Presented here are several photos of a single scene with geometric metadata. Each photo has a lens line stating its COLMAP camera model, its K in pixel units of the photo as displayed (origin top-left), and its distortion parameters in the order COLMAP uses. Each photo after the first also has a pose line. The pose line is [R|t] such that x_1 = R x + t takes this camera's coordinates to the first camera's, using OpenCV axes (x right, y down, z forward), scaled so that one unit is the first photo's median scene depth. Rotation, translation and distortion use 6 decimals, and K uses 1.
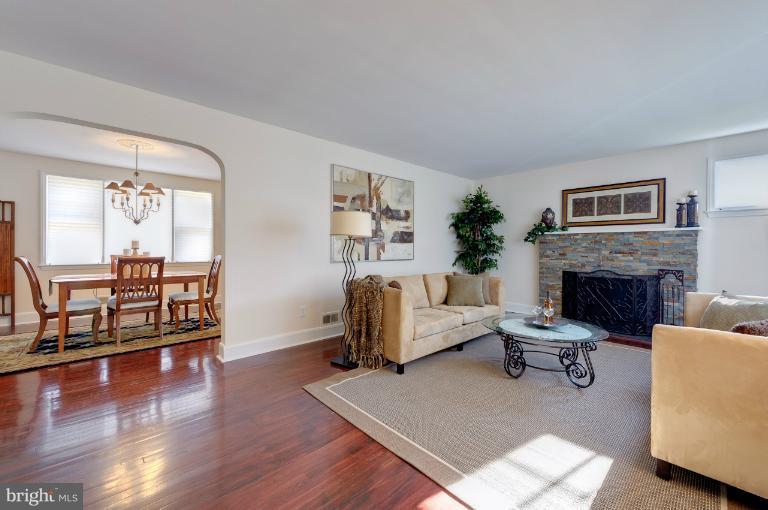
lens RADIAL K [[306.0, 0, 357.9], [0, 306.0, 251.6], [0, 0, 1]] dist [0.008415, -0.000058]
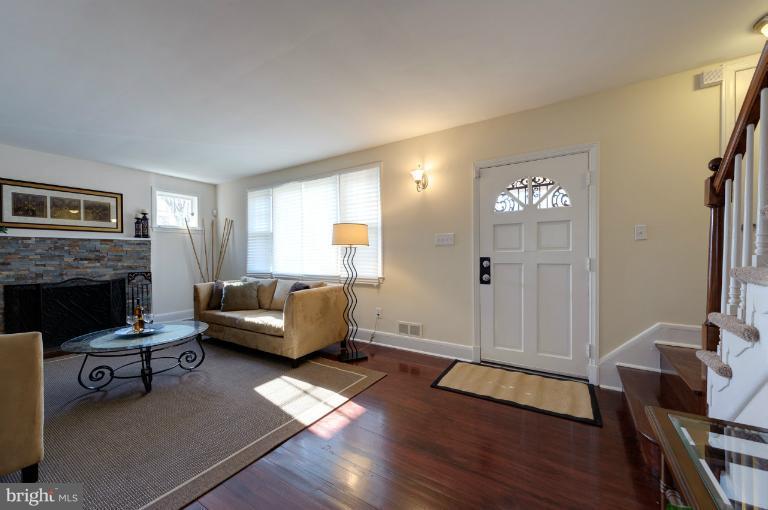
lens RADIAL K [[306.0, 0, 391.0], [0, 306.0, 255.5], [0, 0, 1]] dist [0.008415, -0.000058]
pose [[-0.284095, -0.004573, 0.958785, -0.336283], [0.021203, 0.999714, 0.011051, 0.000626], [-0.958562, 0.023468, -0.283917, 0.310339]]
